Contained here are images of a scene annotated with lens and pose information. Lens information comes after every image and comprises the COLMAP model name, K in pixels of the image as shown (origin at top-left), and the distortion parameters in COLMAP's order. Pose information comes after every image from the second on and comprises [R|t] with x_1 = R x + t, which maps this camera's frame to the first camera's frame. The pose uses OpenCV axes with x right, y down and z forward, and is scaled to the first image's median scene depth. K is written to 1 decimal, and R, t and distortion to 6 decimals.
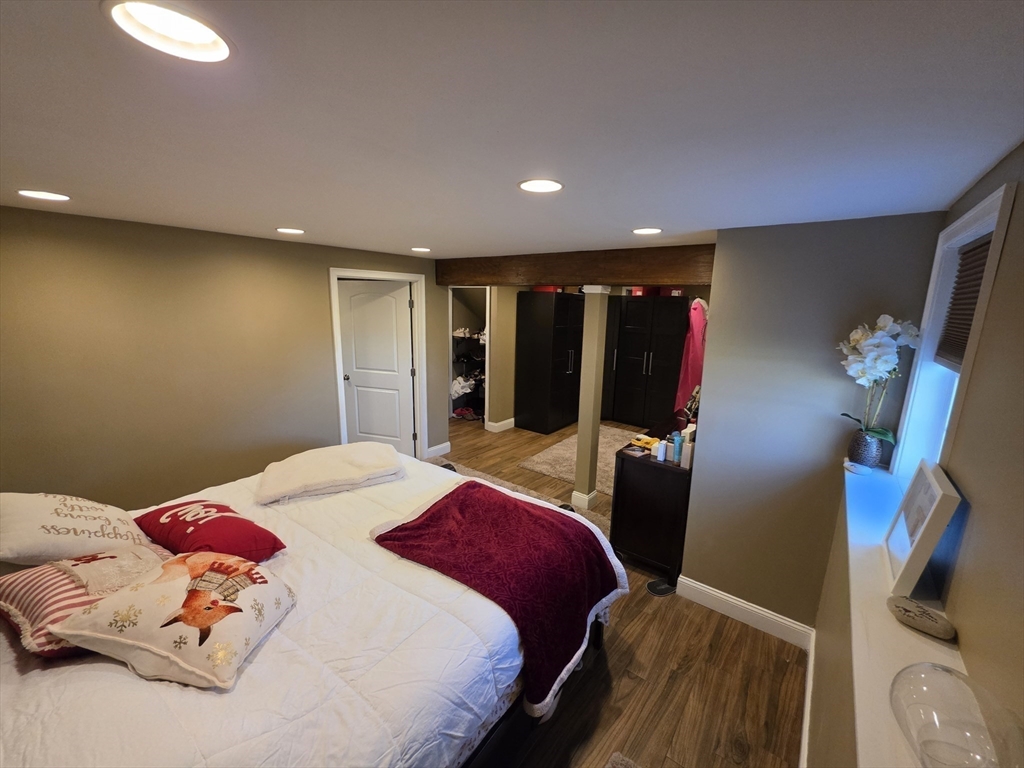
lens RADIAL K [[411.6, 0, 516.9], [0, 411.6, 378.7], [0, 0, 1]] dist [-0.002273, 0.000716]
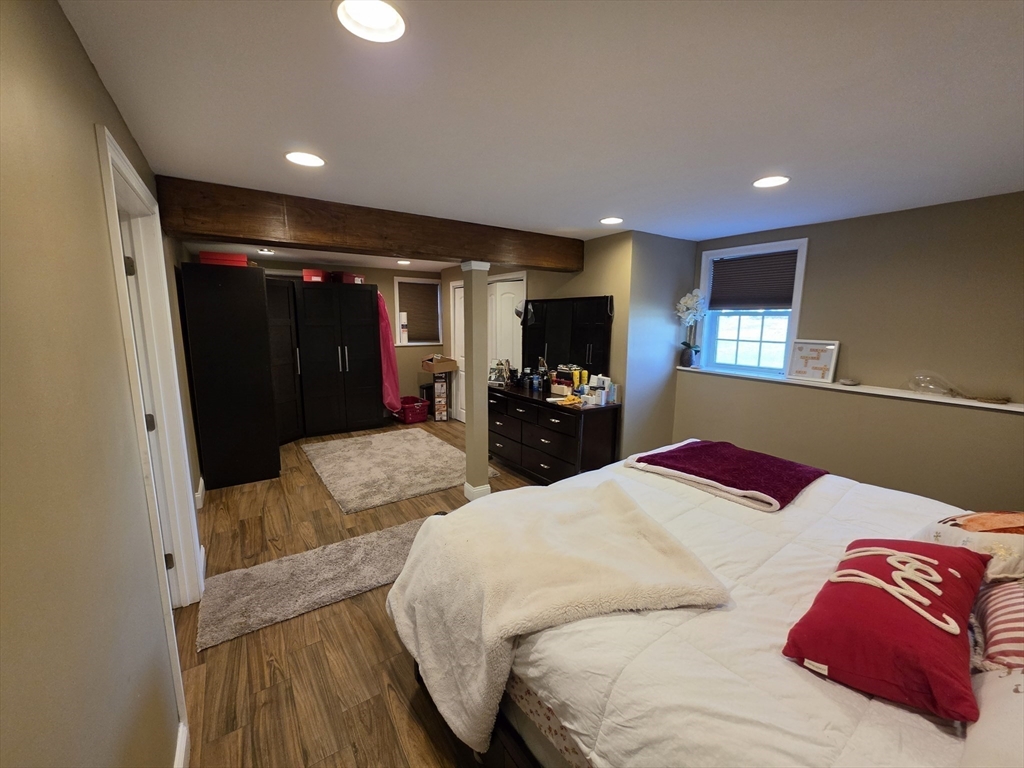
lens RADIAL K [[411.6, 0, 515.3], [0, 411.6, 387.7], [0, 0, 1]] dist [-0.002273, 0.000716]
pose [[0.313061, -0.189297, 0.930677, -0.480447], [0.174999, 0.974654, 0.139375, -0.042684], [-0.933471, 0.119235, 0.338253, 0.429467]]
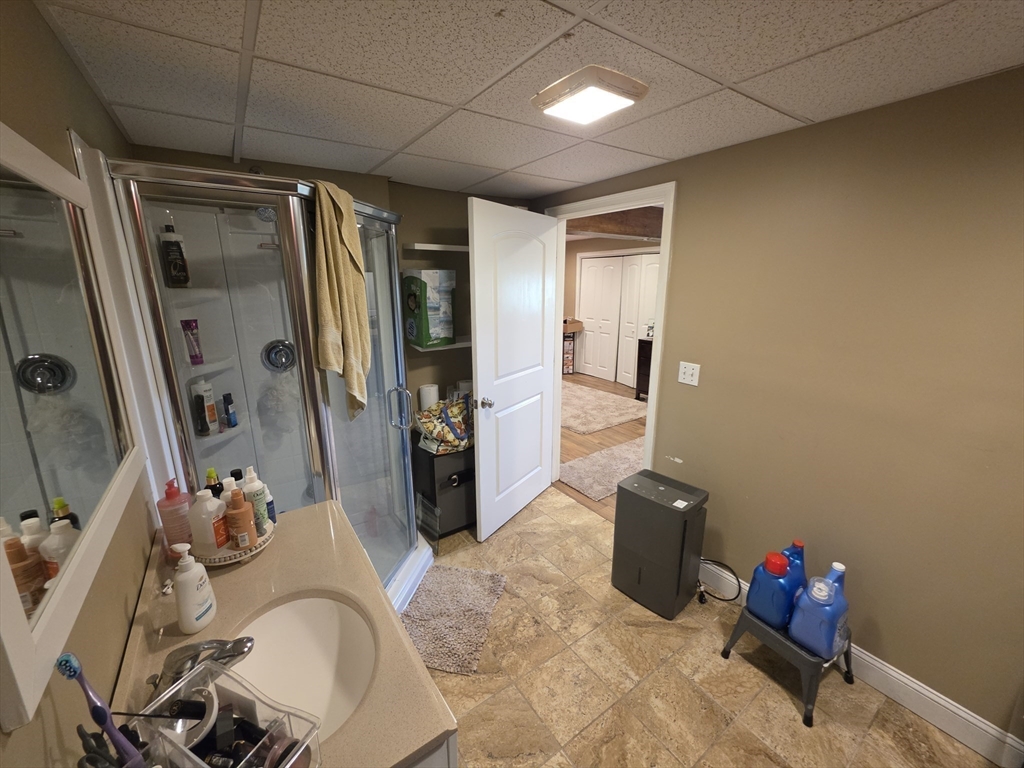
lens RADIAL K [[411.6, 0, 511.5], [0, 411.6, 381.5], [0, 0, 1]] dist [-0.002273, 0.000716]
pose [[0.307965, -0.254357, 0.916766, -0.808342], [0.192445, 0.960335, 0.201797, -0.116145], [-0.931731, 0.114281, 0.344699, 0.751598]]
